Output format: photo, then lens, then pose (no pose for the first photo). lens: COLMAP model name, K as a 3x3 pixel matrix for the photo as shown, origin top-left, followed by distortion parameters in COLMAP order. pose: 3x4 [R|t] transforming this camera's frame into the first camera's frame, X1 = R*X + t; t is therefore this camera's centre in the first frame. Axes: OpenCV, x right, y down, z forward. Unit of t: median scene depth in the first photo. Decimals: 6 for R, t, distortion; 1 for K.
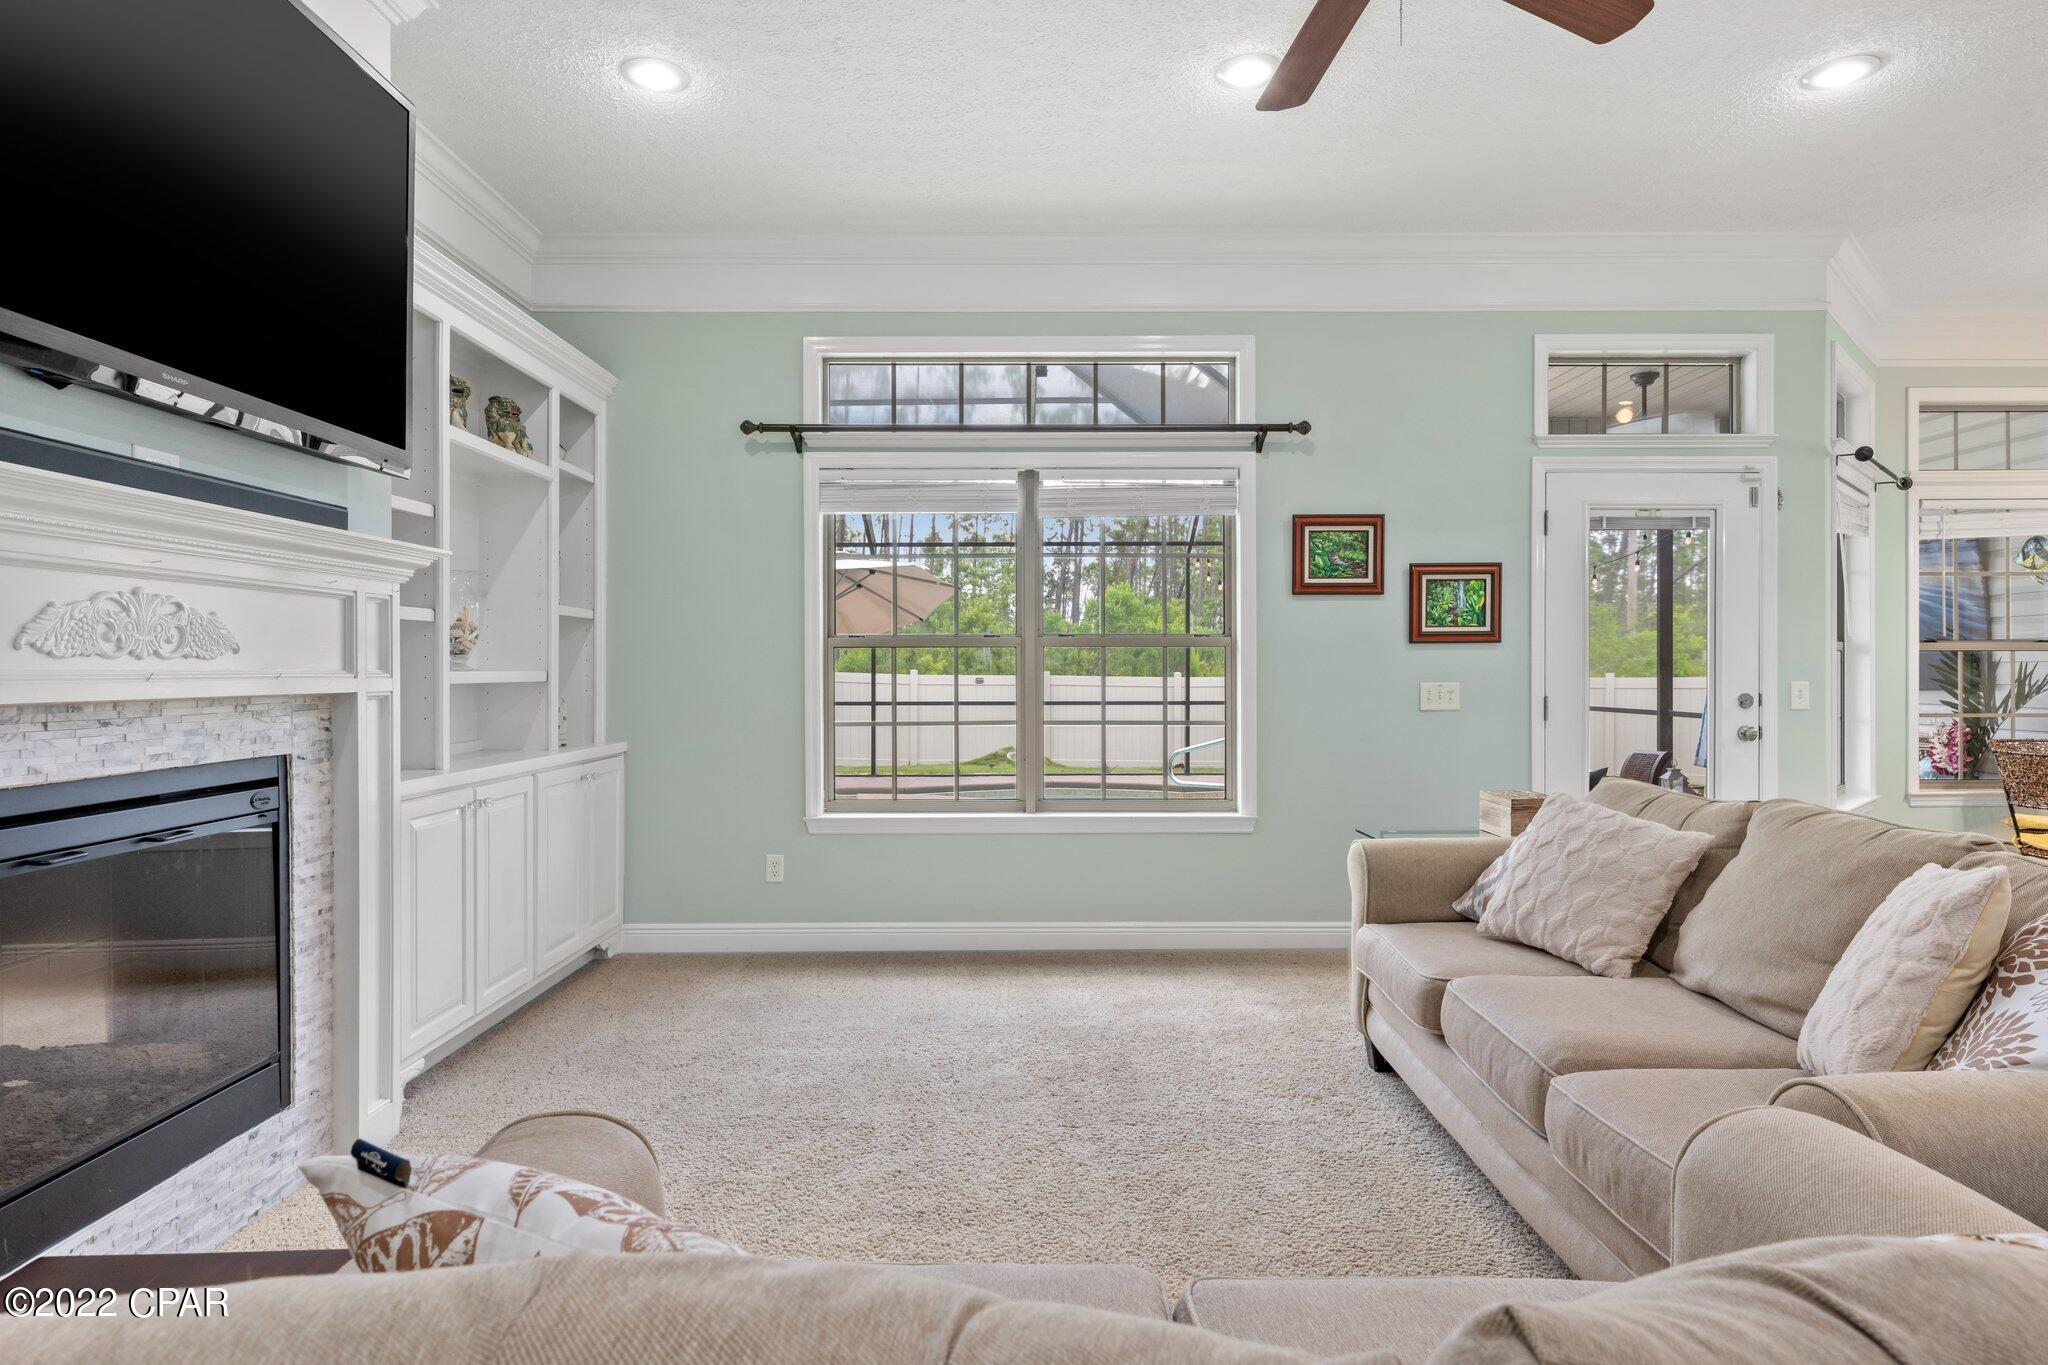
lens RADIAL K [[1117.6, 0, 1034.4], [0, 1117.6, 671.7], [0, 0, 1]] dist [0.007385, -0.000852]
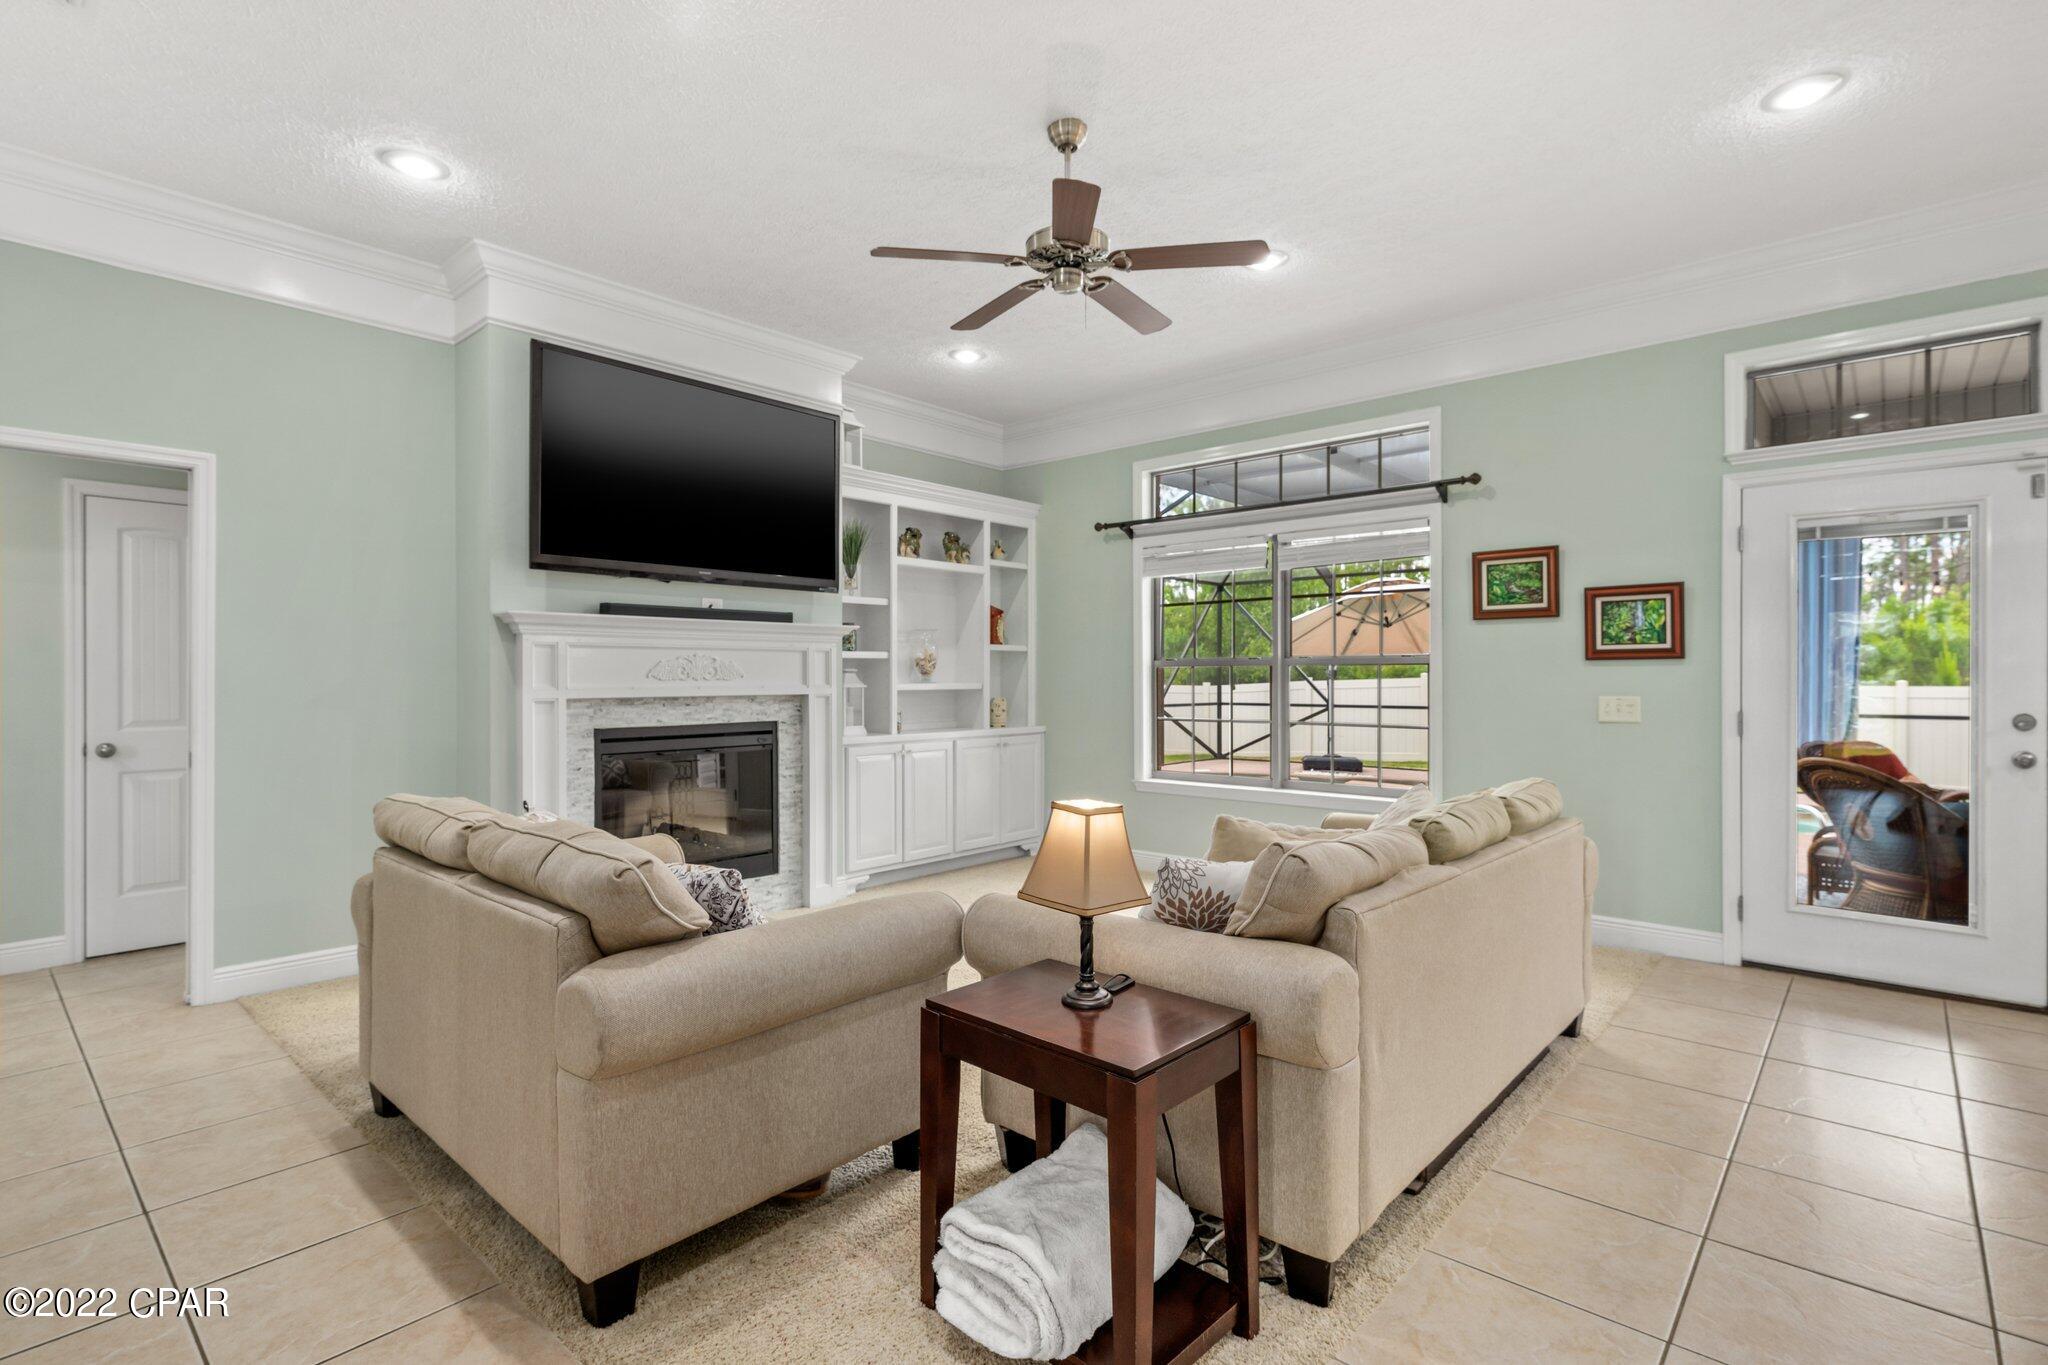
lens RADIAL K [[966.2, 0, 1025.6], [0, 966.2, 673.2], [0, 0, 1]] dist [-0.002384, -0.000072]
pose [[0.742968, -0.001559, -0.669325, 0.563096], [-0.000135, 0.999997, -0.002480, -0.010493], [0.669327, 0.001933, 0.742966, -0.072082]]
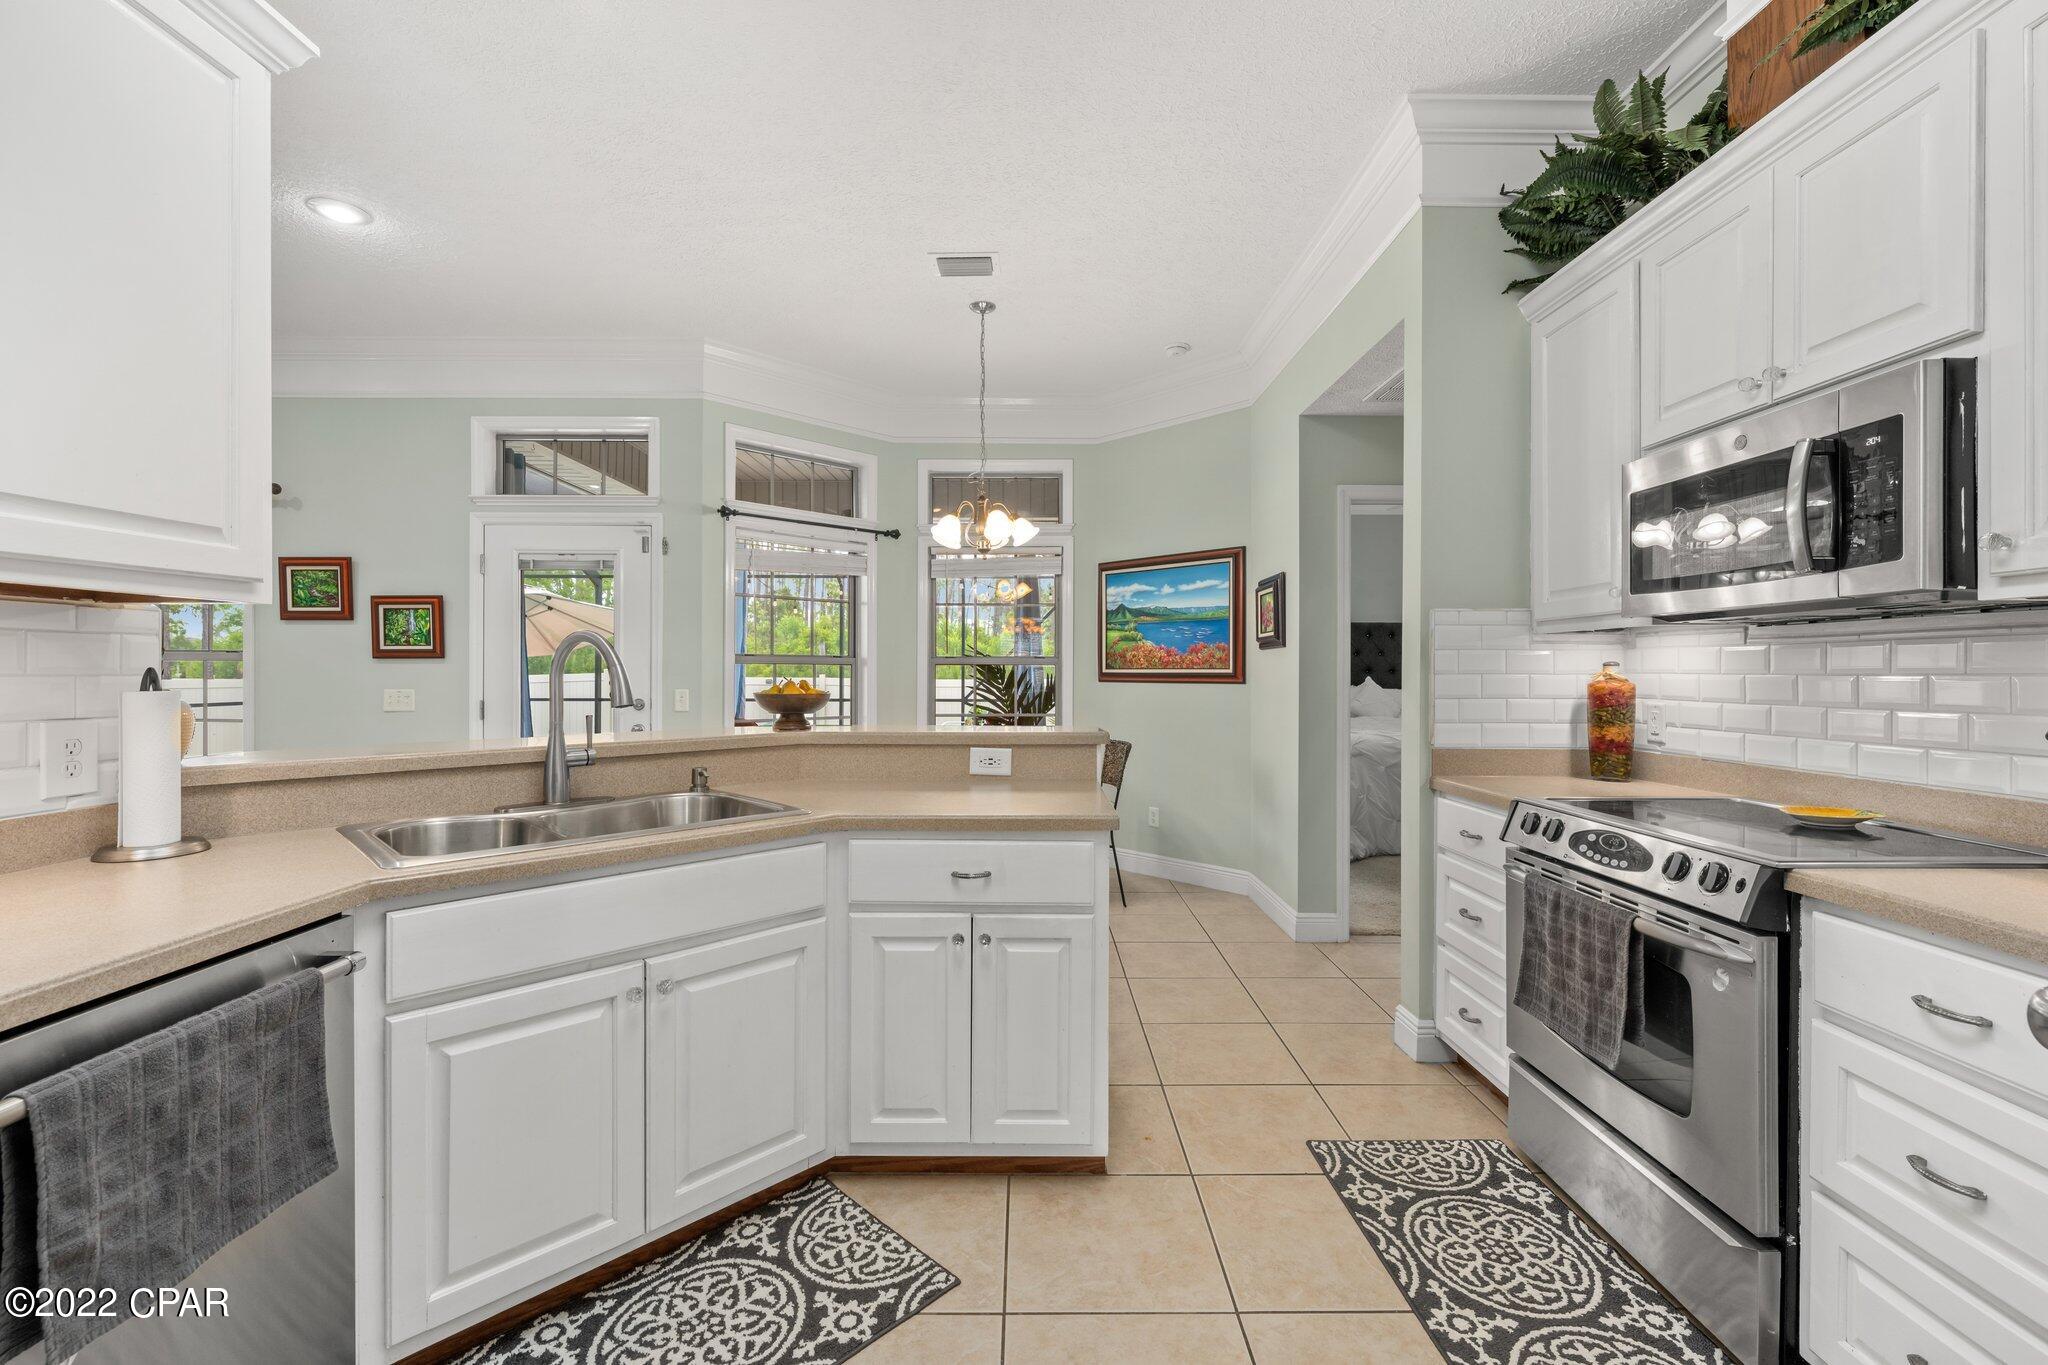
lens RADIAL K [[857.1, 0, 1029.4], [0, 857.1, 674.0], [0, 0, 1]] dist [-0.002981, -0.000007]
pose [[0.999989, 0.003593, 0.002845, 1.083199], [-0.003597, 0.999992, 0.001545, -0.012084], [-0.002839, -0.001555, 0.999995, 0.024801]]
